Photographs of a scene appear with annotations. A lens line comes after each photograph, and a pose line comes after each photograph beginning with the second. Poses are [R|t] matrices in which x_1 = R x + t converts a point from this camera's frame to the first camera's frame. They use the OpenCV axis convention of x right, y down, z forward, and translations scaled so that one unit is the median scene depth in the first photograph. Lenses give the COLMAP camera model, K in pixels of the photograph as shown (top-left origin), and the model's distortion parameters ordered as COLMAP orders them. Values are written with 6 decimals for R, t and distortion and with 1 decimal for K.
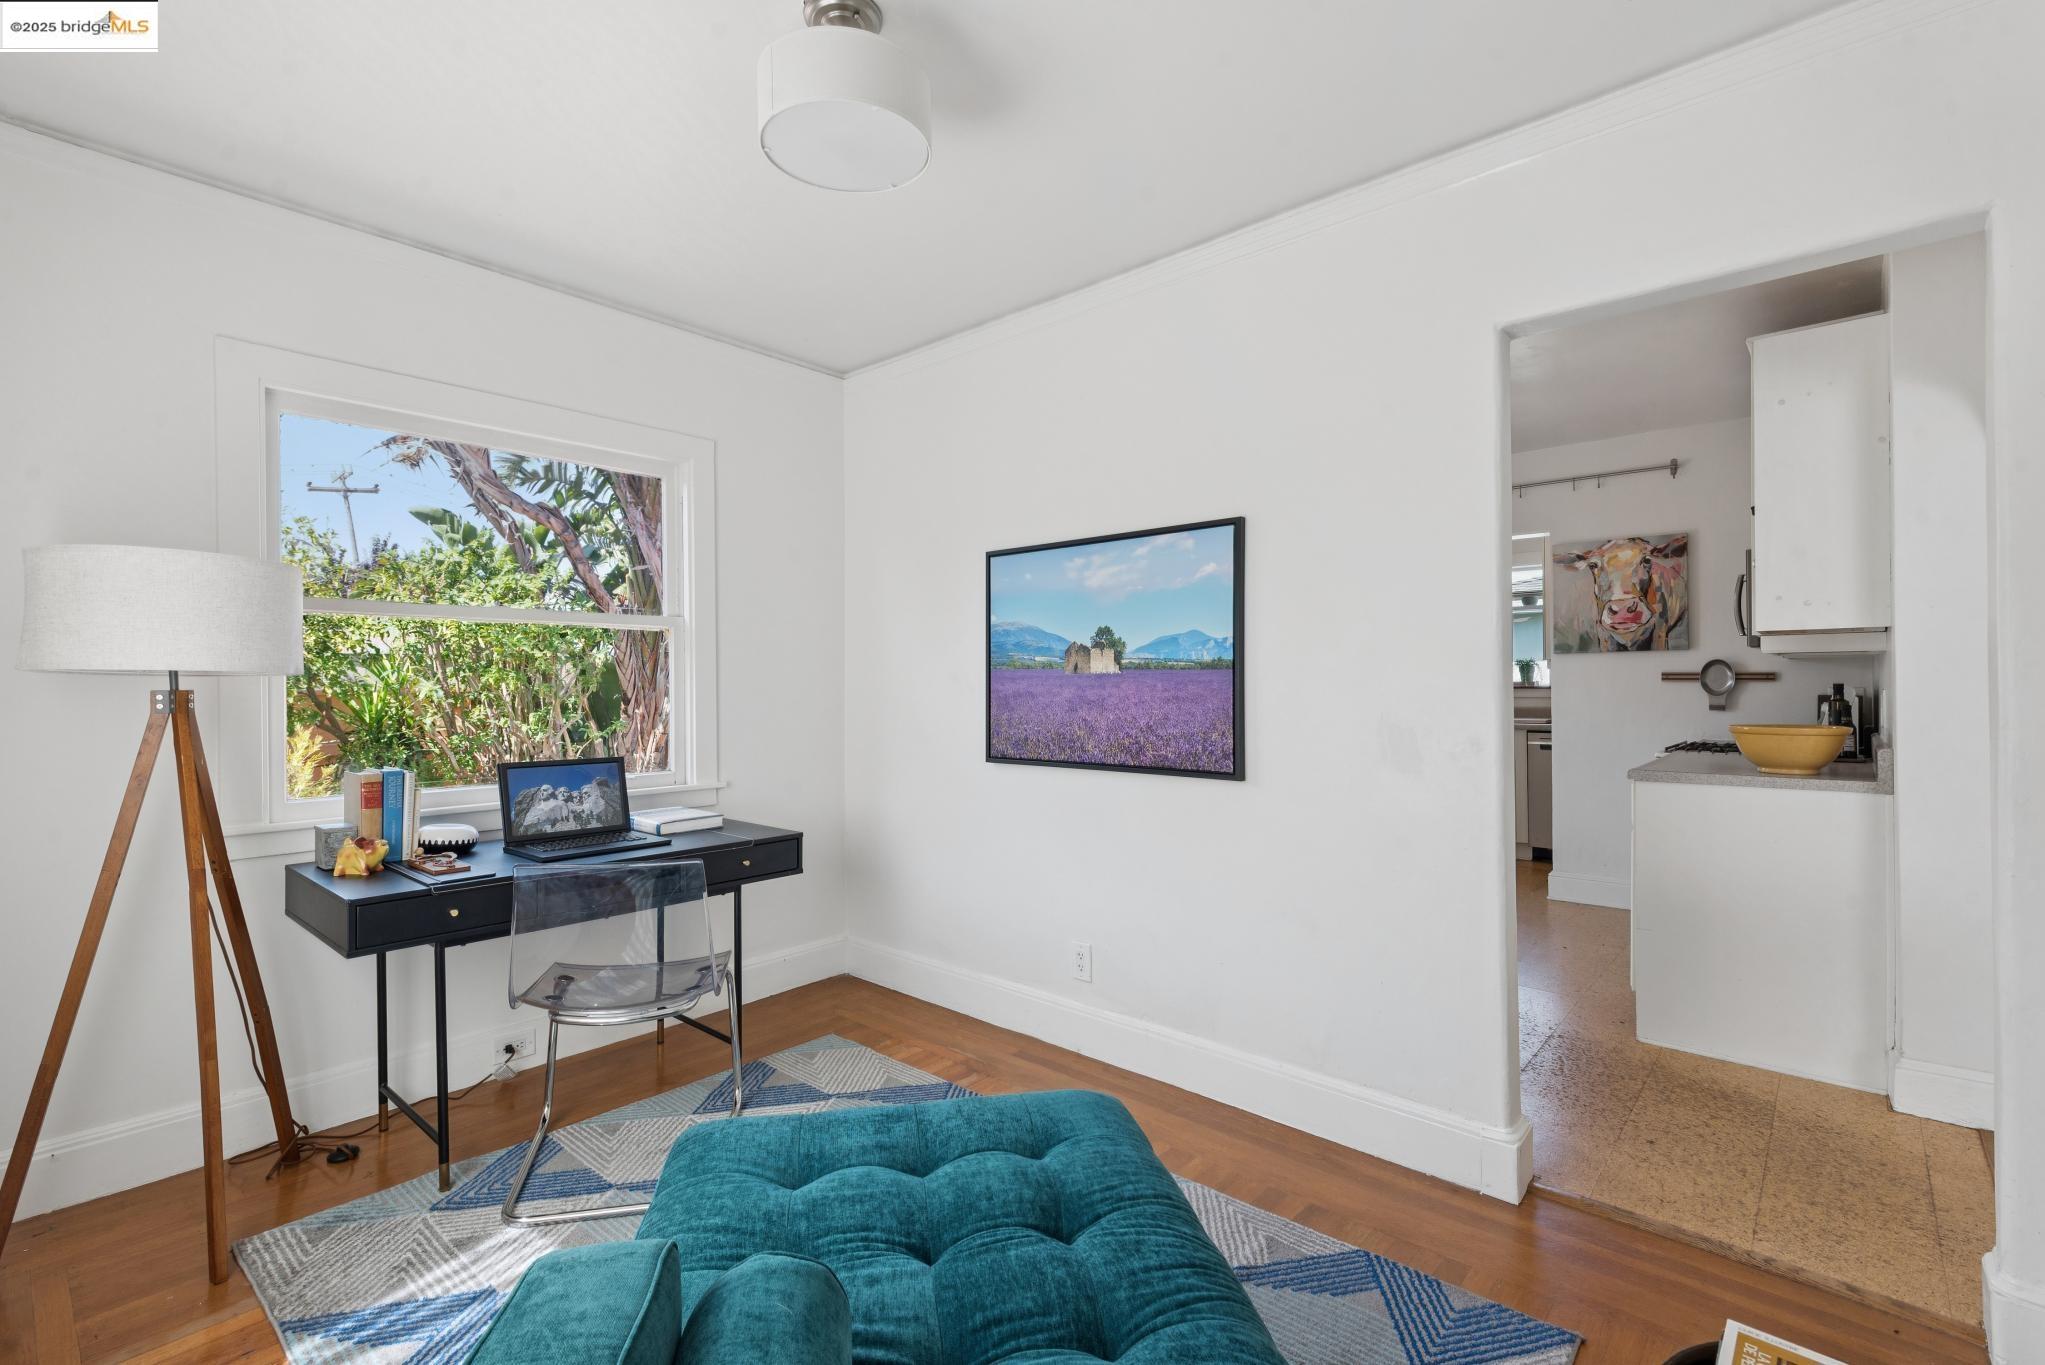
lens RADIAL K [[923.2, 0, 1016.8], [0, 923.2, 683.9], [0, 0, 1]] dist [0.019536, 0.000367]
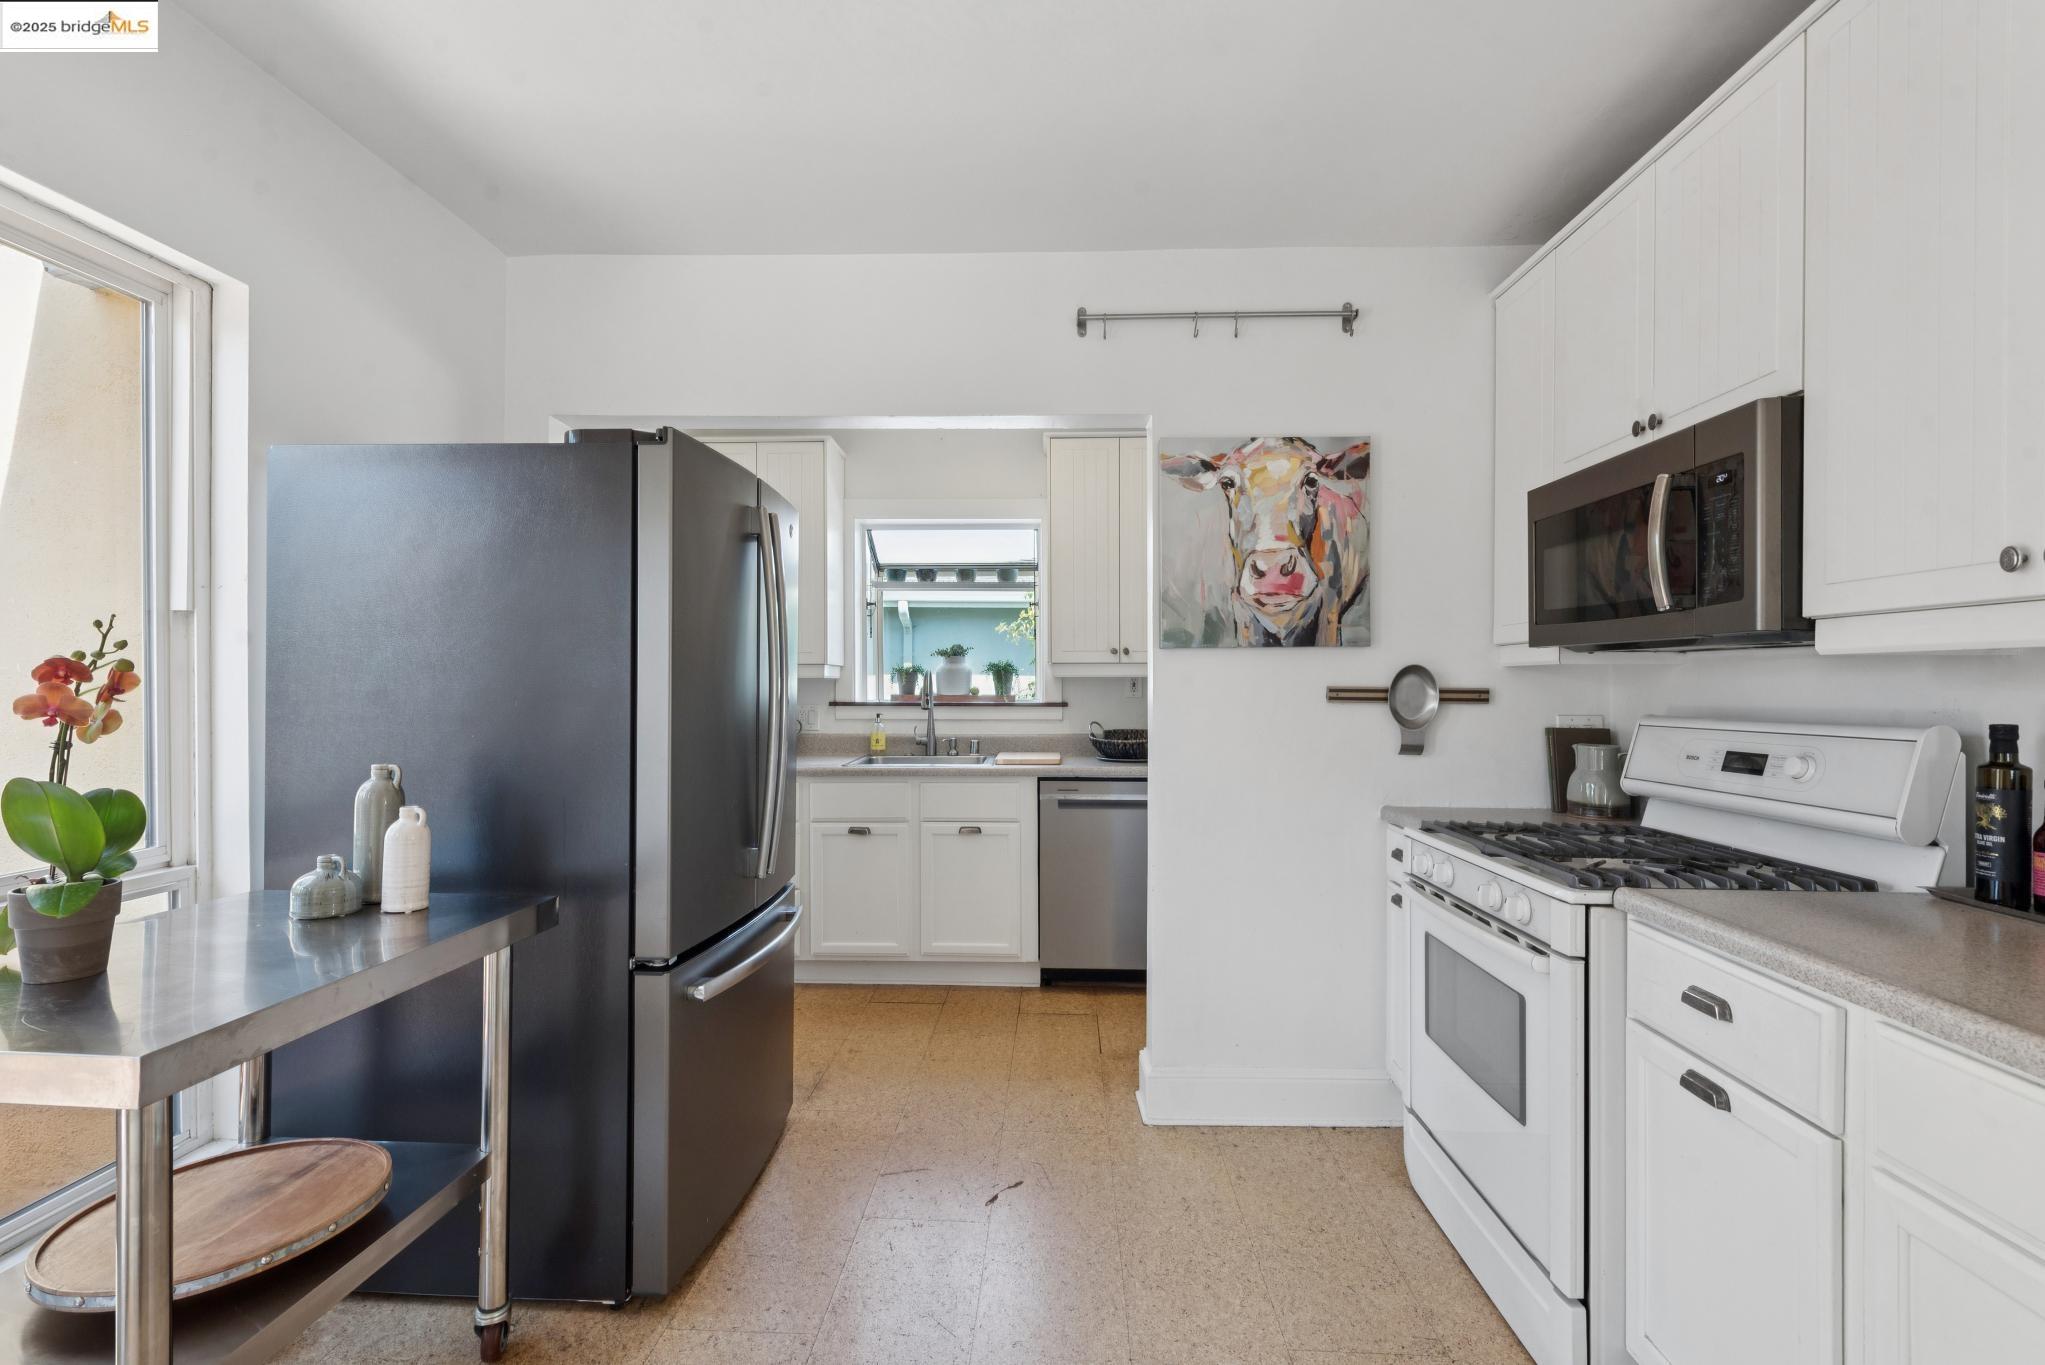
lens RADIAL K [[898.9, 0, 1021.8], [0, 898.9, 687.0], [0, 0, 1]] dist [0.015127, -0.002862]
pose [[0.764061, 0.003185, 0.645136, 0.206963], [-0.004049, 0.999992, -0.000140, -0.011119], [-0.645131, -0.002505, 0.764068, 0.705430]]
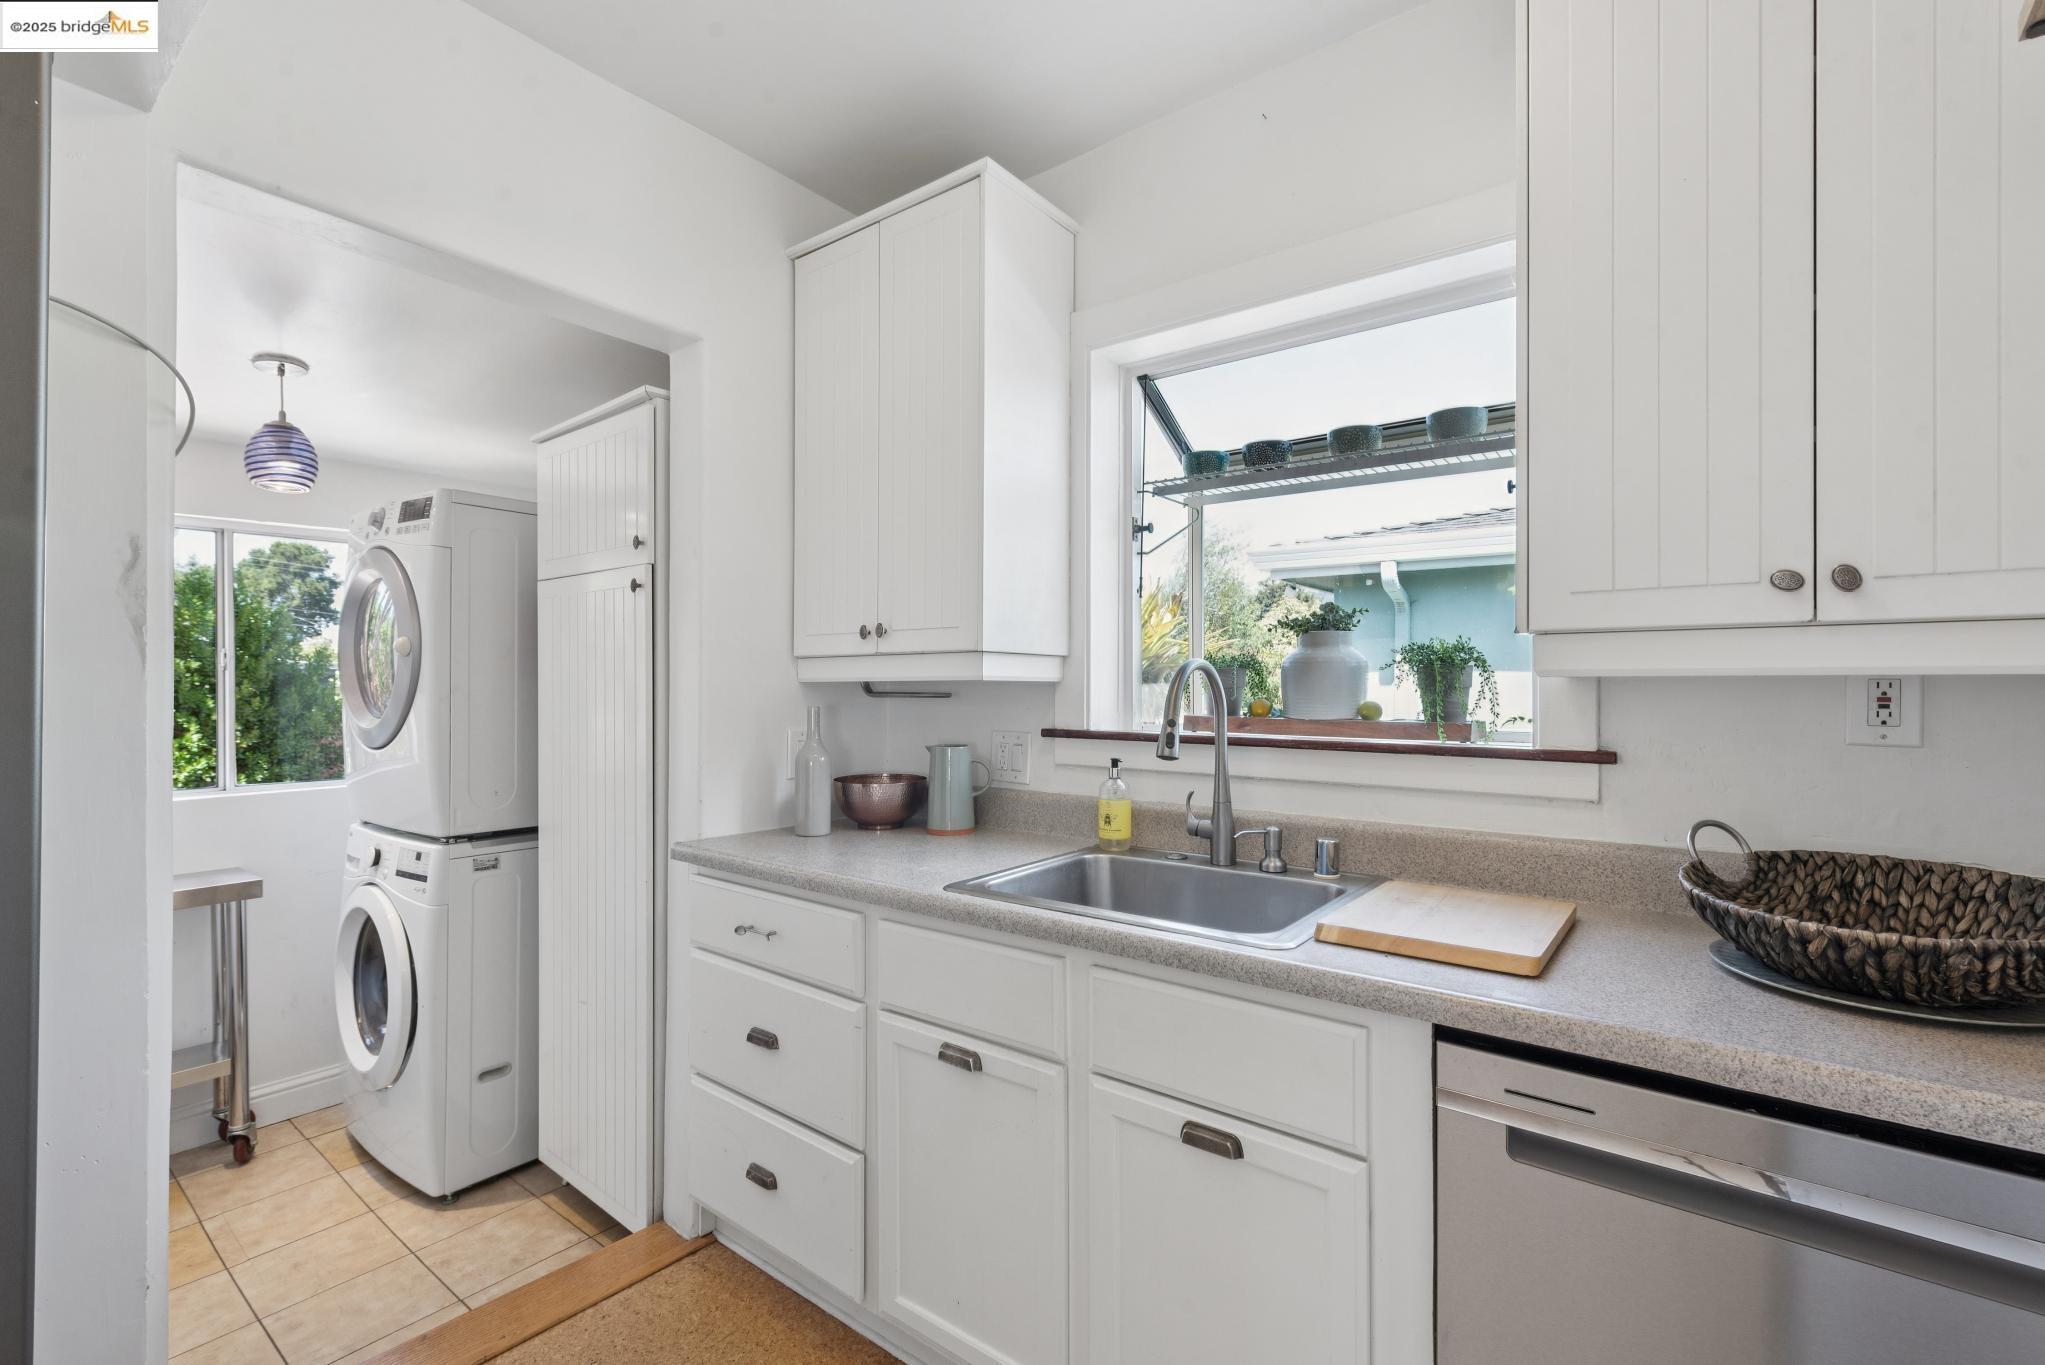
lens RADIAL K [[898.9, 0, 1032.9], [0, 898.9, 678.7], [0, 0, 1]] dist [0.015127, -0.002862]
pose [[0.997312, 0.010560, 0.072512, 0.582900], [-0.009859, 0.999901, -0.010018, -0.015495], [-0.072610, 0.009276, 0.997317, 1.053322]]
